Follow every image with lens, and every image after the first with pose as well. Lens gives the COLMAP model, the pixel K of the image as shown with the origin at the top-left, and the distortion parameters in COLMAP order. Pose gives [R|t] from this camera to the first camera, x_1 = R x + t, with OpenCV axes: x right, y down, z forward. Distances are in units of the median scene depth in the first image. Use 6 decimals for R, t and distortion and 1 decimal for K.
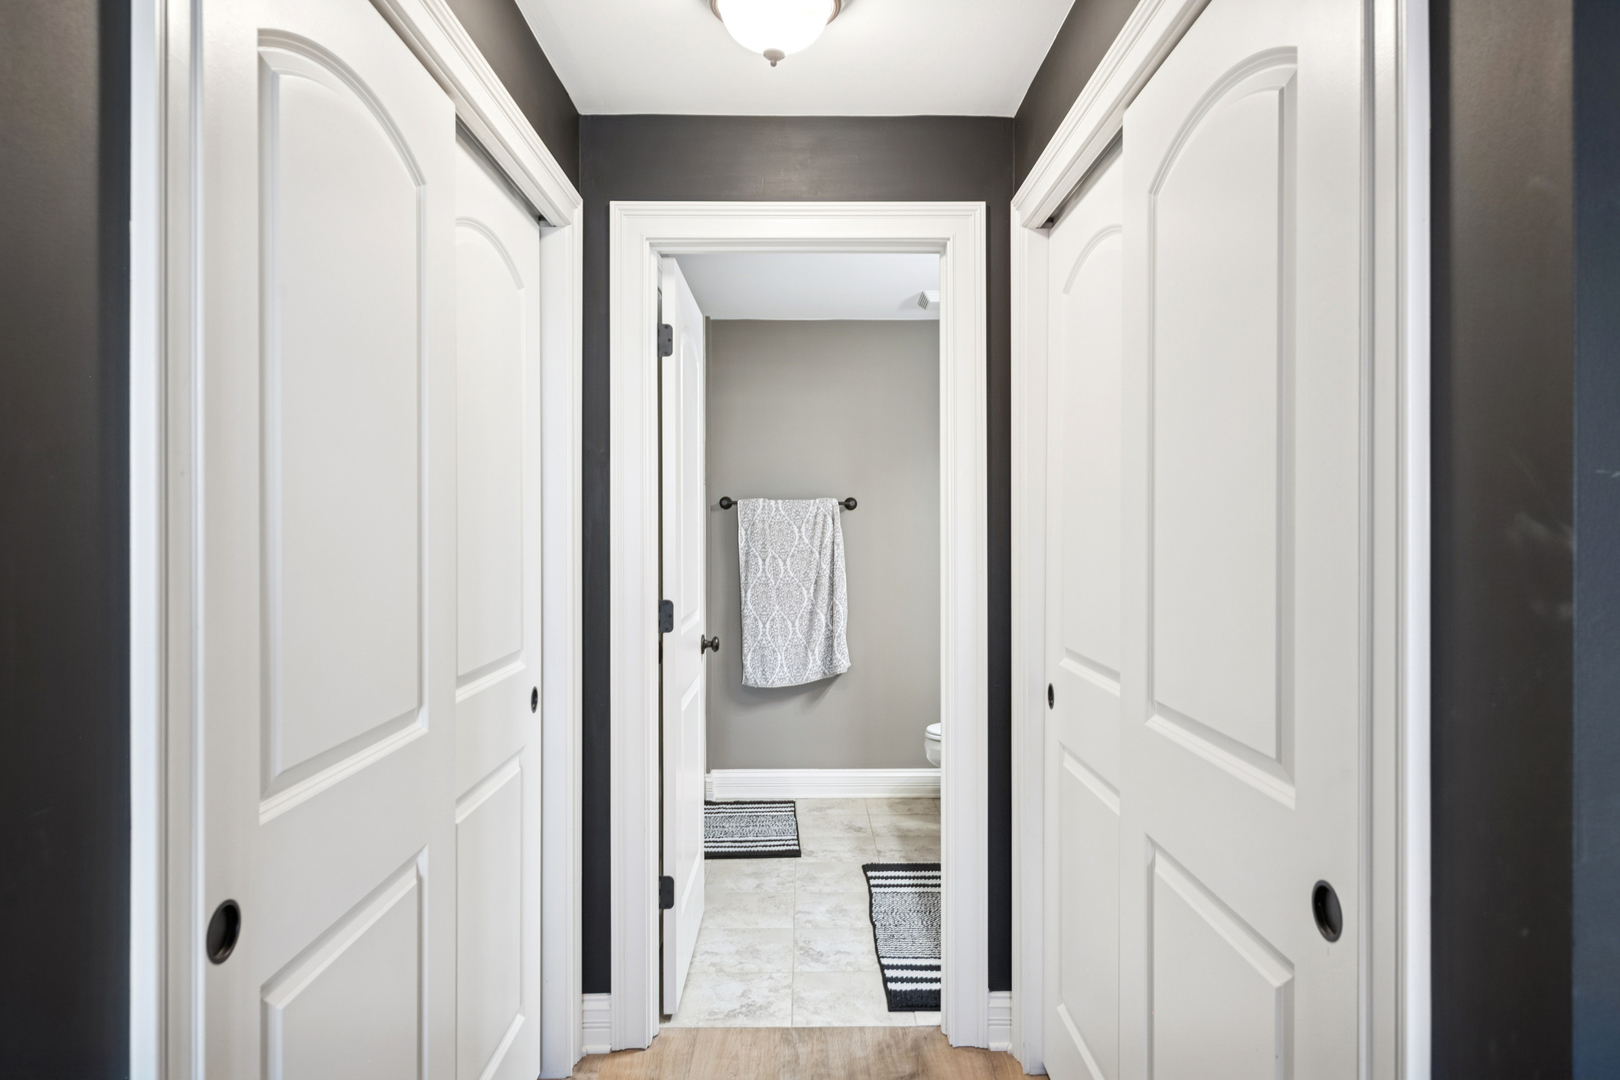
lens RADIAL K [[1067.3, 0, 810.0], [0, 1067.3, 540.0], [0, 0, 1]] dist [-0.000440, -0.000019]
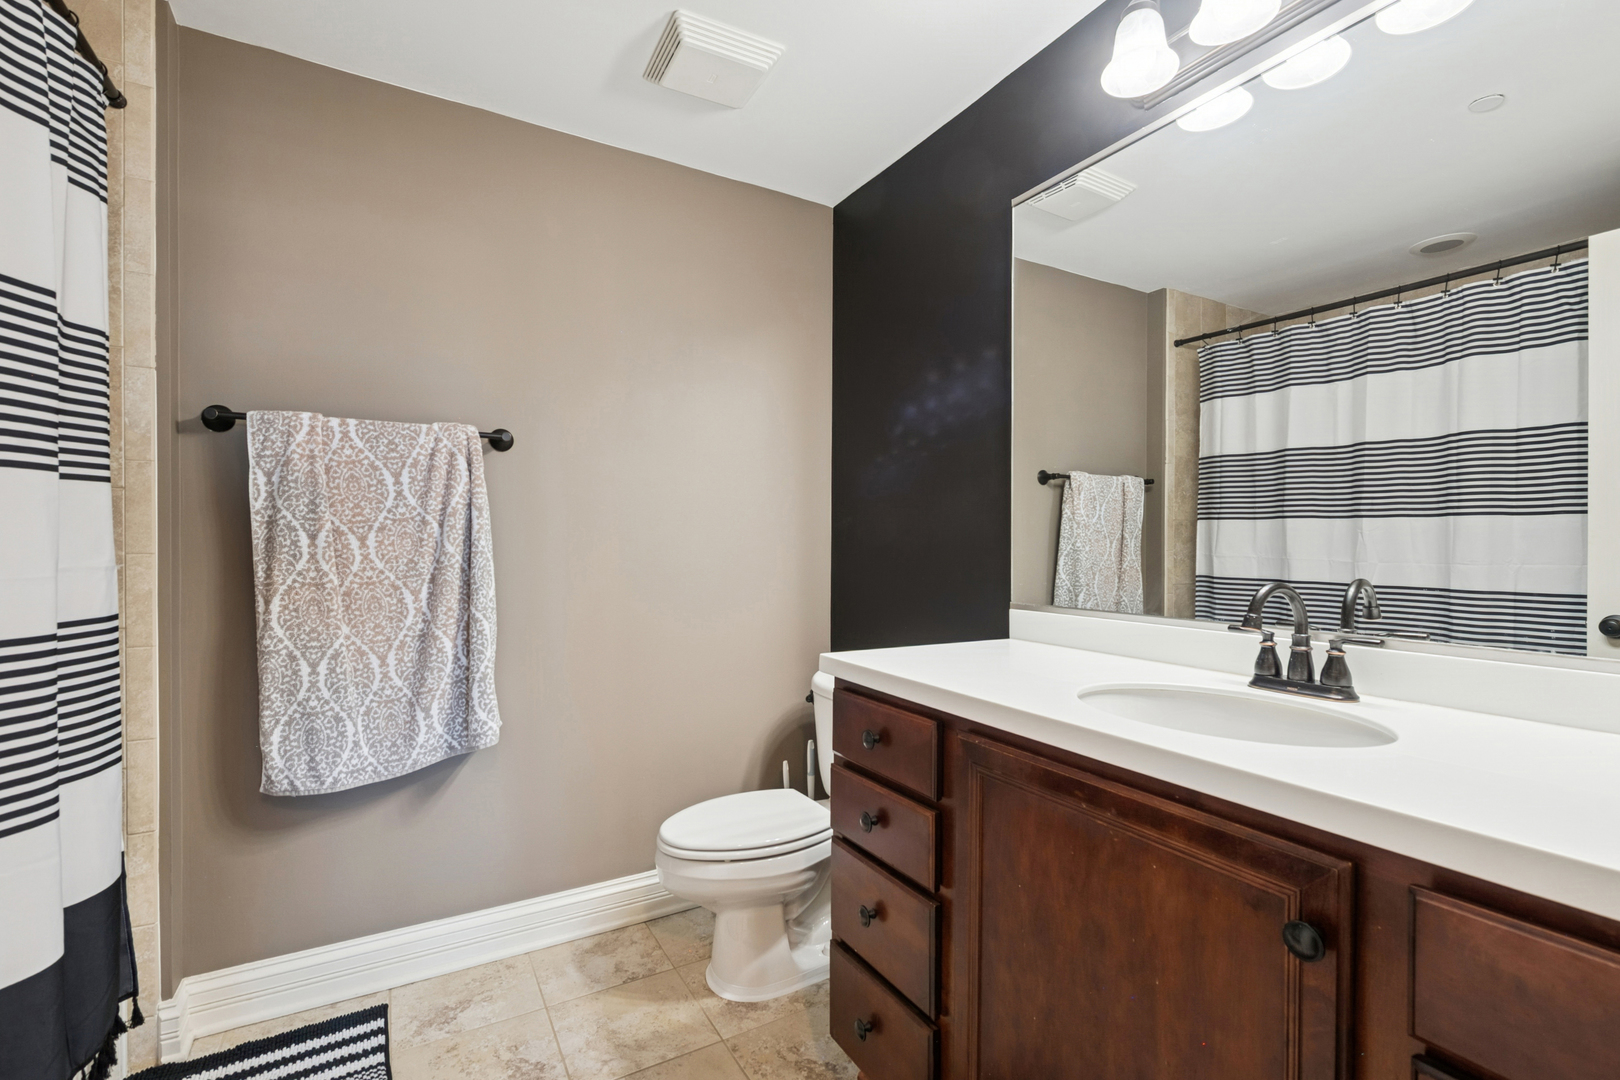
lens RADIAL K [[696.0, 0, 808.8], [0, 696.0, 555.6], [0, 0, 1]] dist [0.002610, -0.000157]
pose [[0.860732, -0.001249, 0.509057, -0.009919], [-0.000419, 0.999995, 0.003162, 0.026672], [-0.509058, -0.002935, 0.860727, 0.605255]]
